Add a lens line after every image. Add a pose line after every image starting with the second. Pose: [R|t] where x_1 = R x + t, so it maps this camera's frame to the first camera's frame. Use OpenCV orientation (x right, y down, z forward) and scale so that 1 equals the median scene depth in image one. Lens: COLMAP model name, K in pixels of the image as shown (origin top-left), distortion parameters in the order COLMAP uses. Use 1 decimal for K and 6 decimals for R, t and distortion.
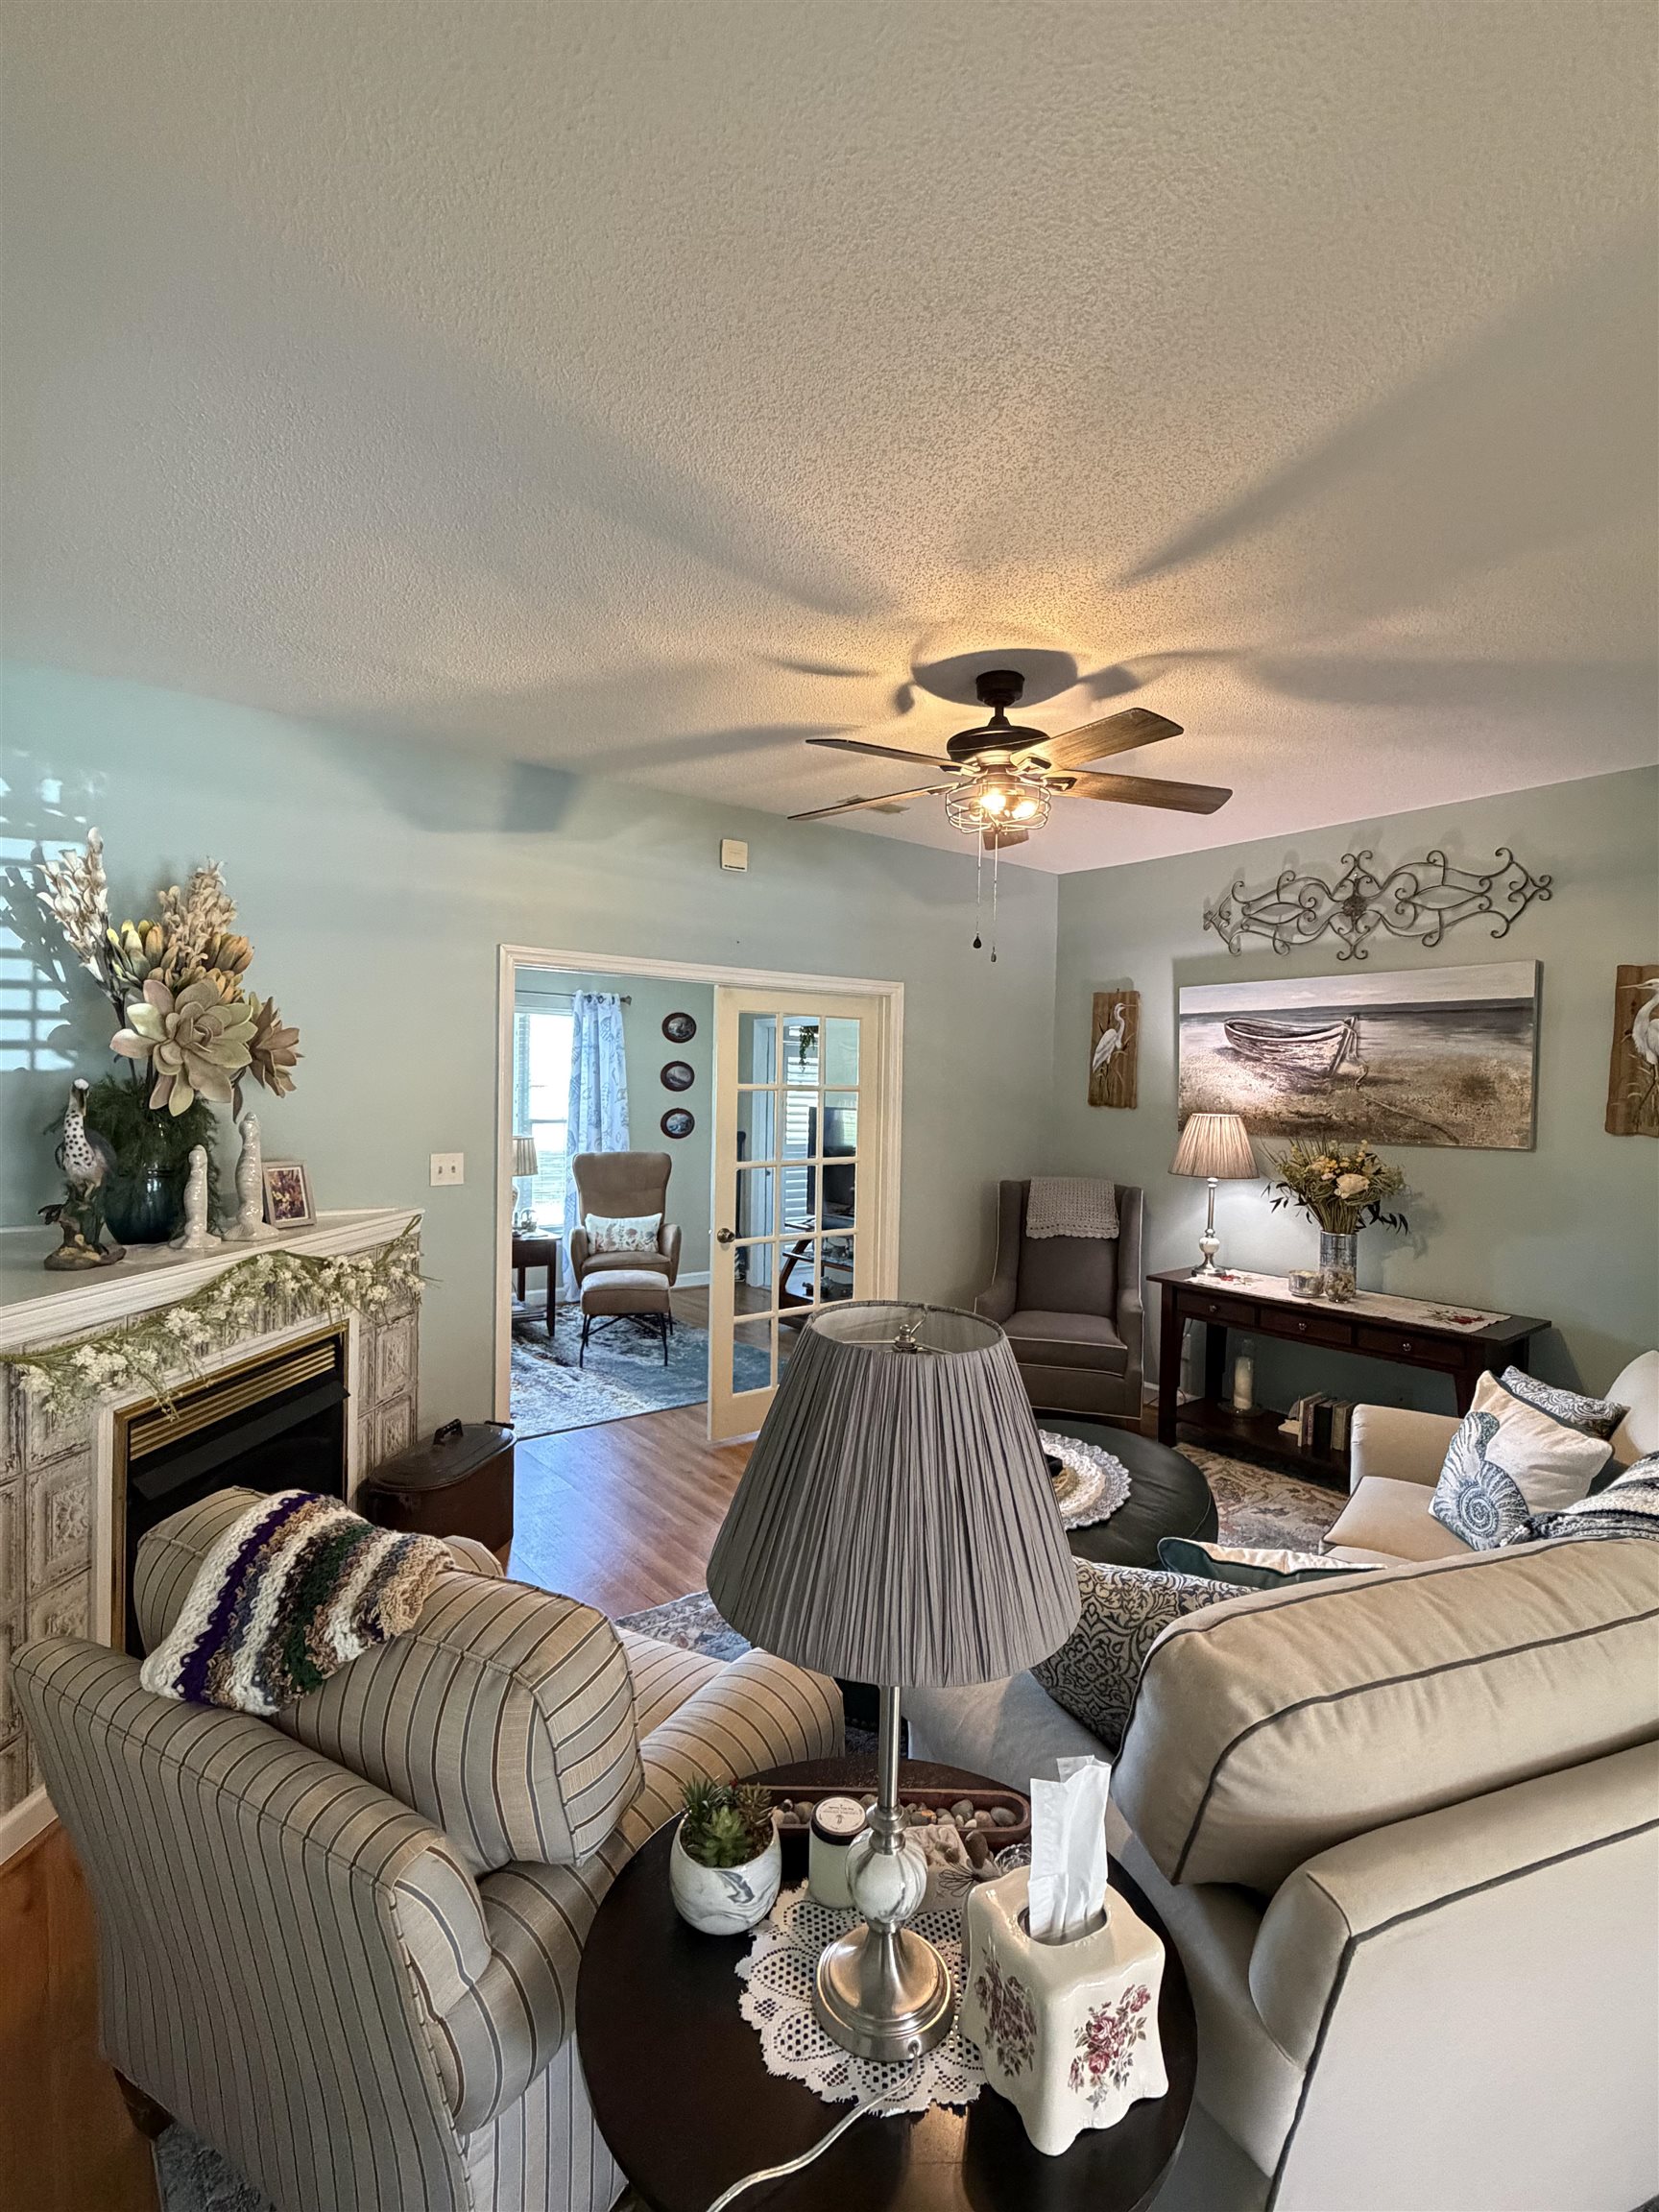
lens RADIAL K [[1040.6, 0, 829.5], [0, 1040.6, 1106.0], [0, 0, 1]] dist [0.000132, 0.000600]
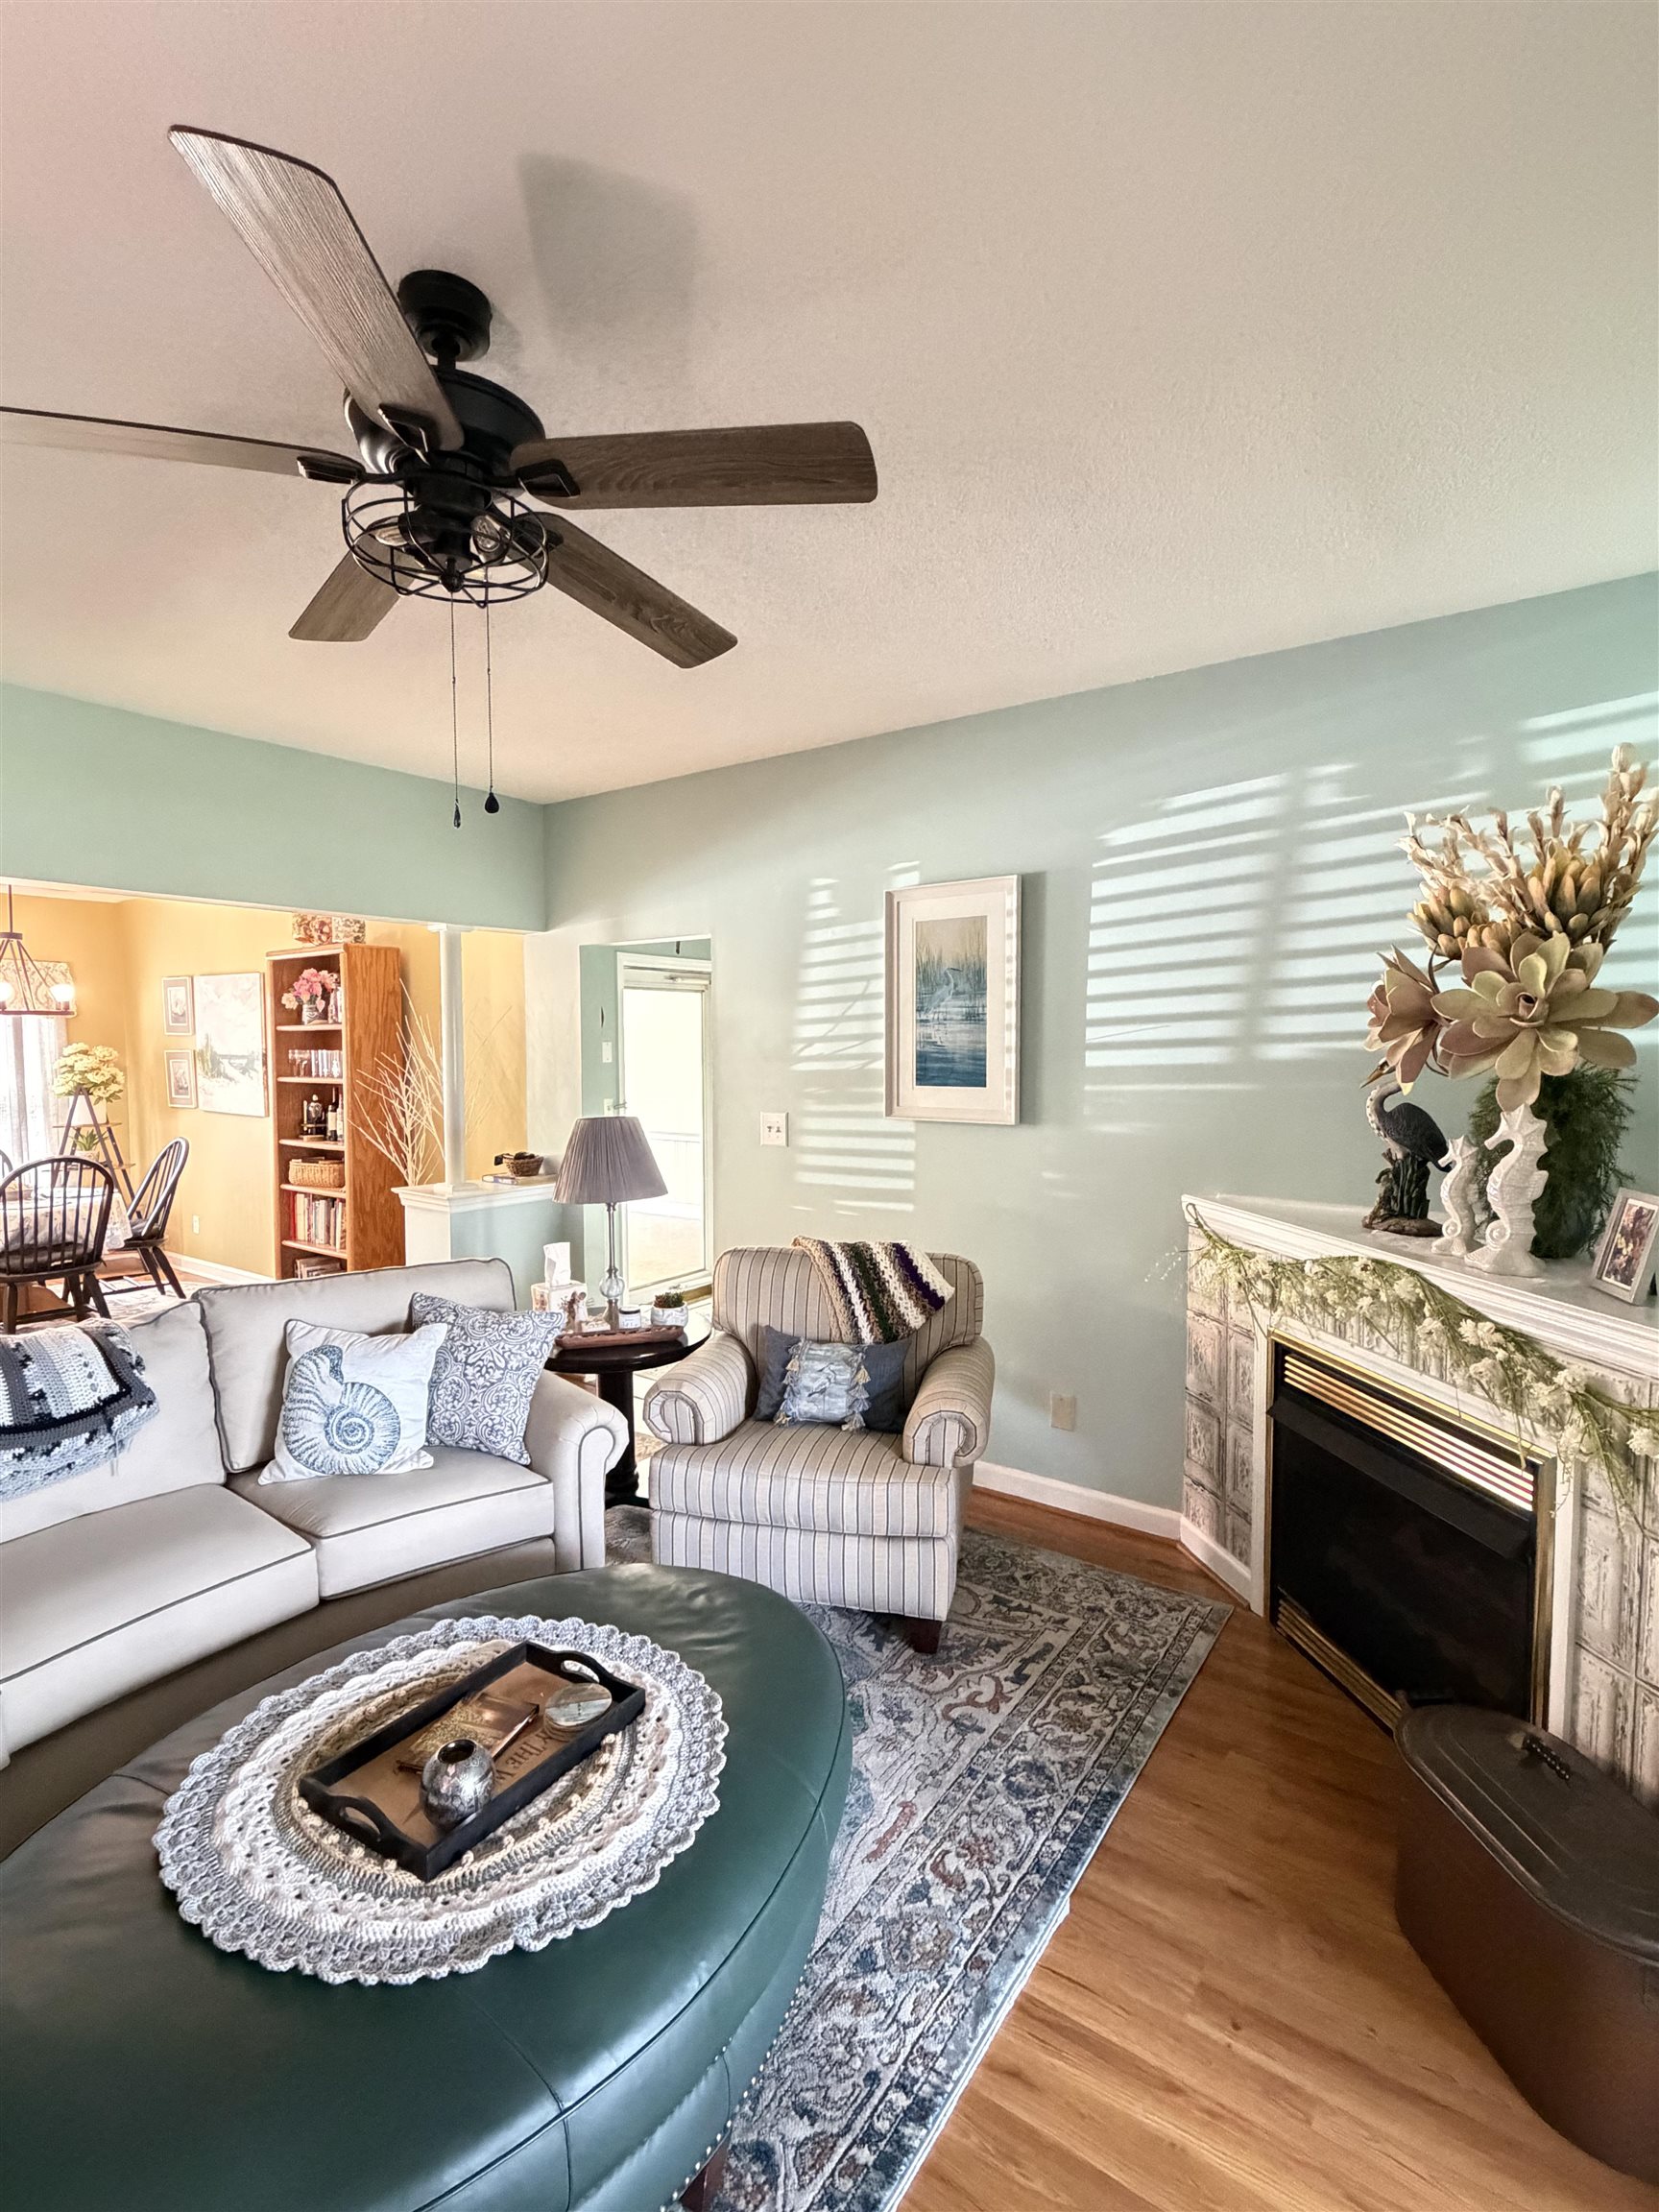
lens RADIAL K [[1028.9, 0, 837.7], [0, 1028.9, 1143.9], [0, 0, 1]] dist [0.000806, 0.000213]
pose [[-0.955696, 0.009379, -0.294206, 0.111962], [-0.025627, 0.993046, 0.114906, -0.033215], [0.293238, 0.117355, -0.948809, 1.441042]]
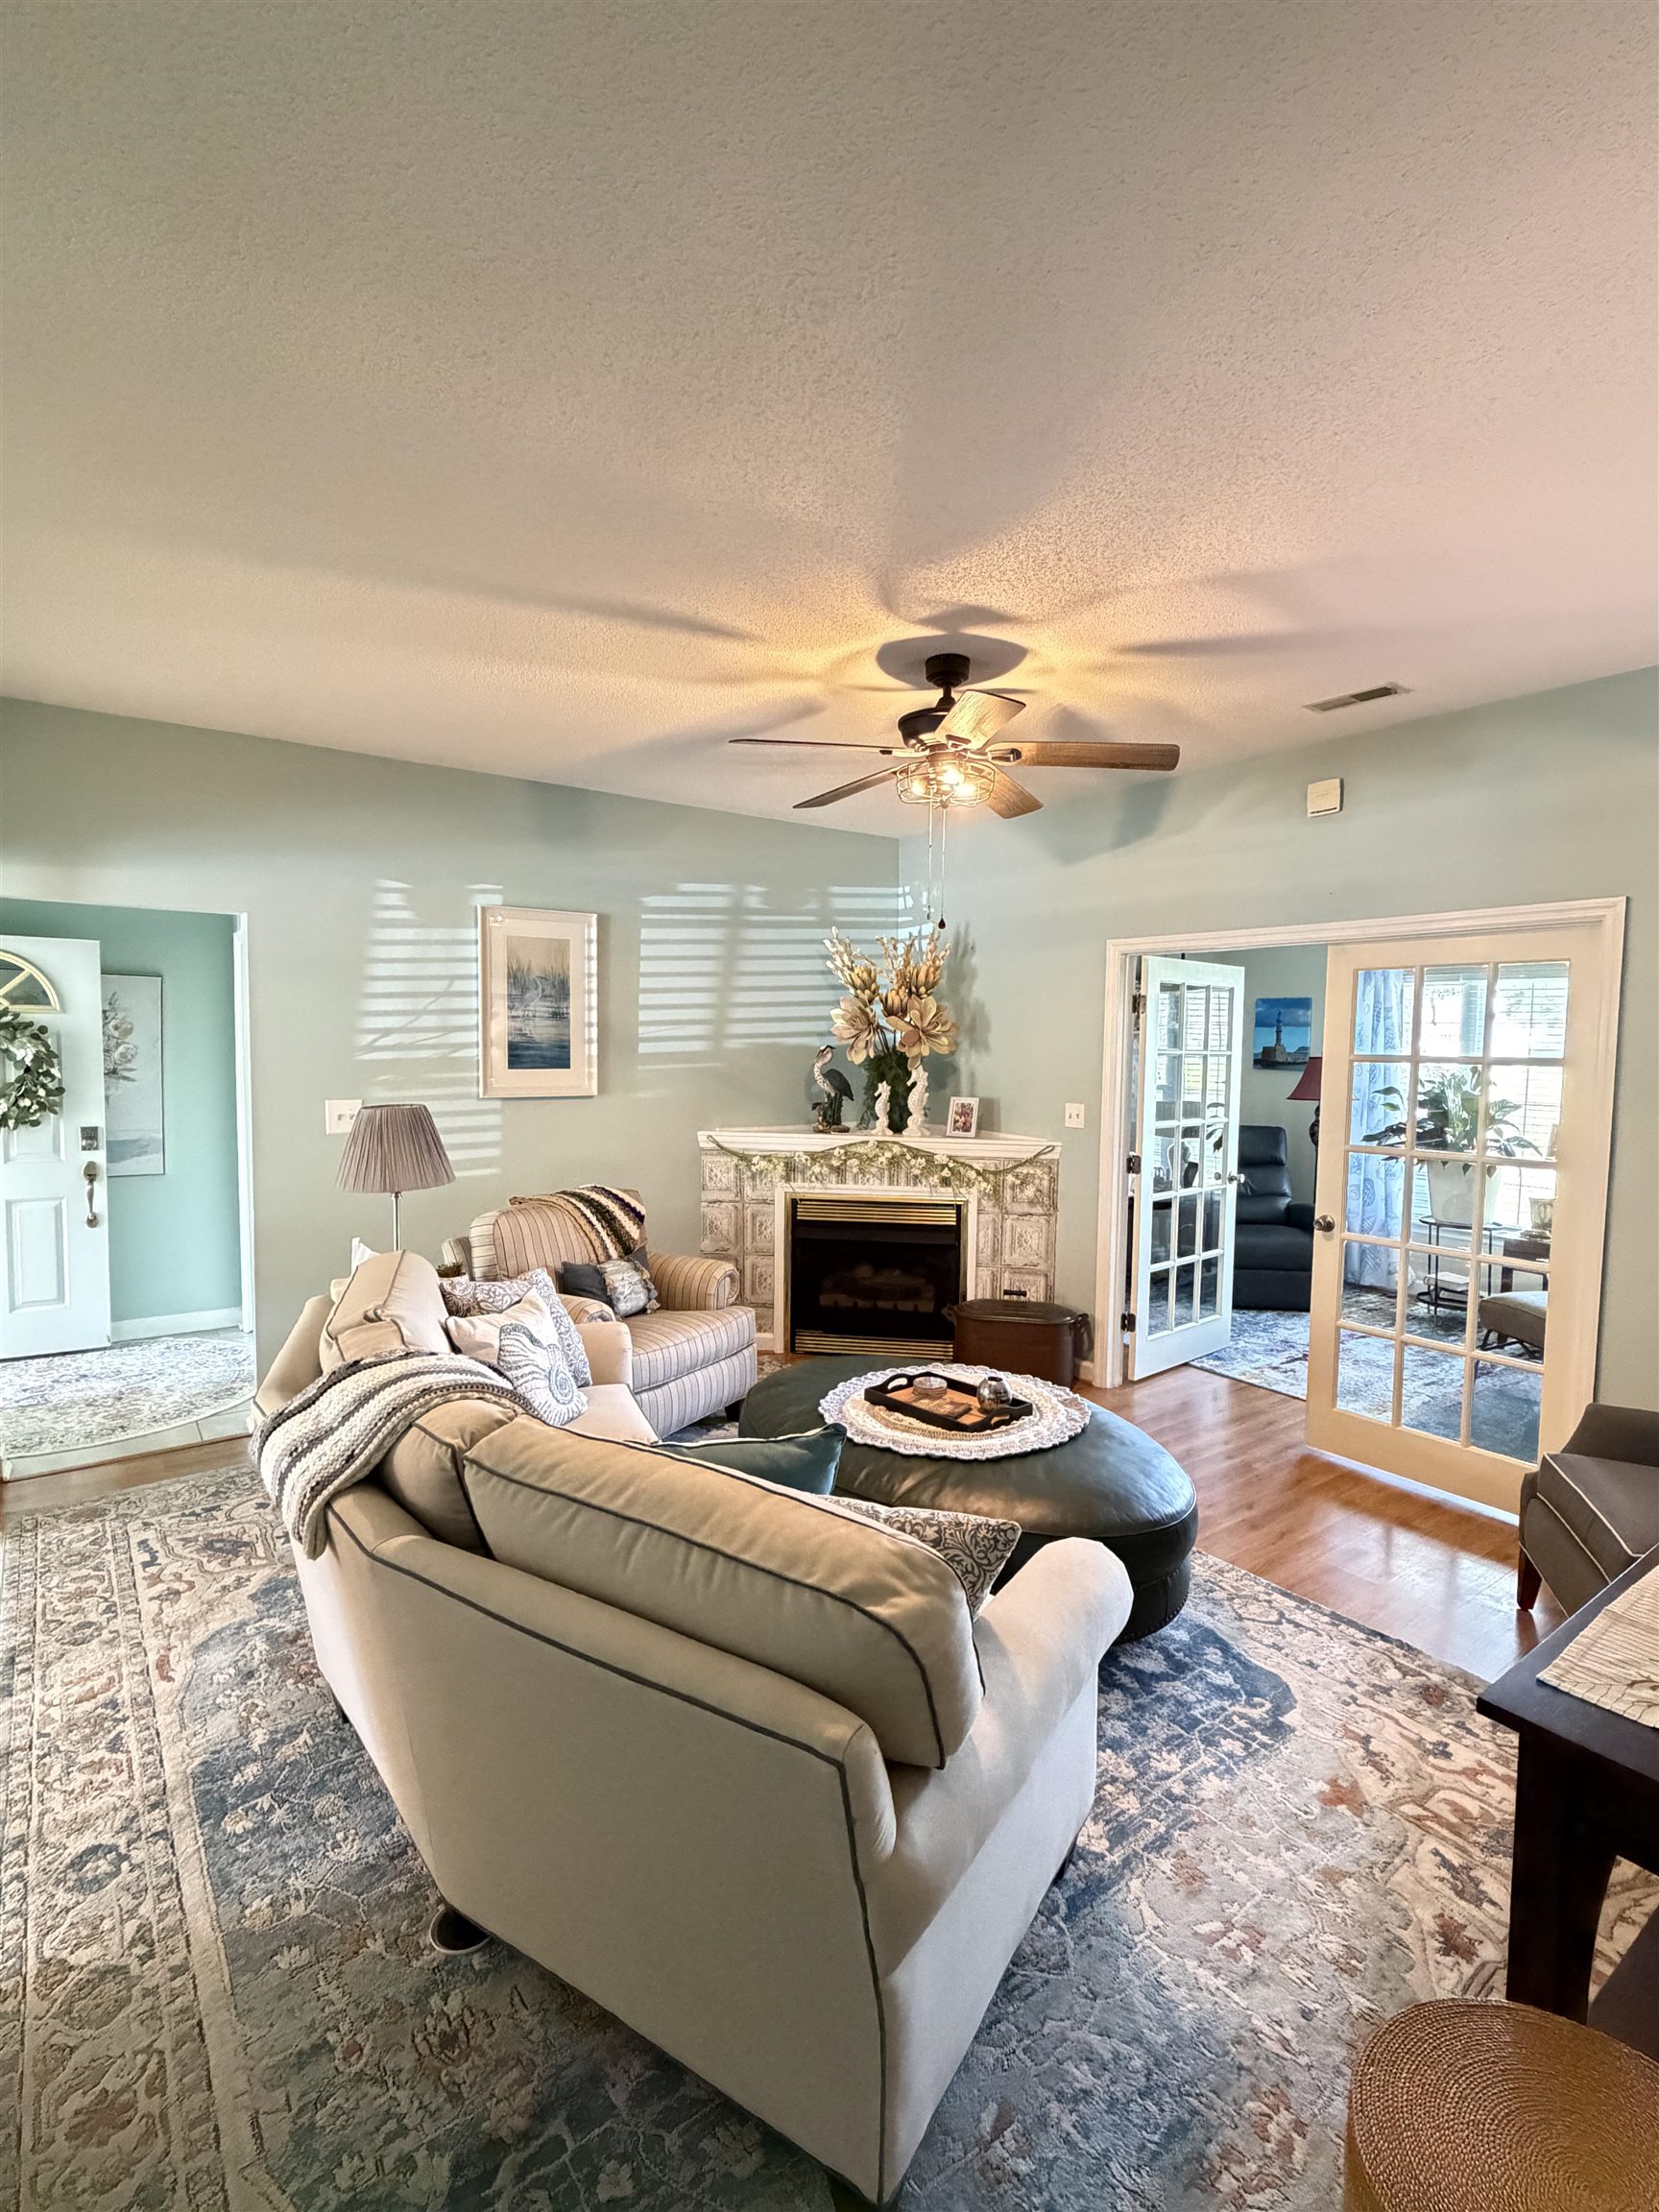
lens RADIAL K [[1040.6, 0, 829.5], [0, 1040.6, 1106.0], [0, 0, 1]] dist [0.000132, 0.000600]
pose [[-0.030004, 0.046134, -0.998485, 1.129880], [-0.040577, 0.998055, 0.047334, -0.002130], [0.998726, 0.041936, -0.028073, 0.838713]]
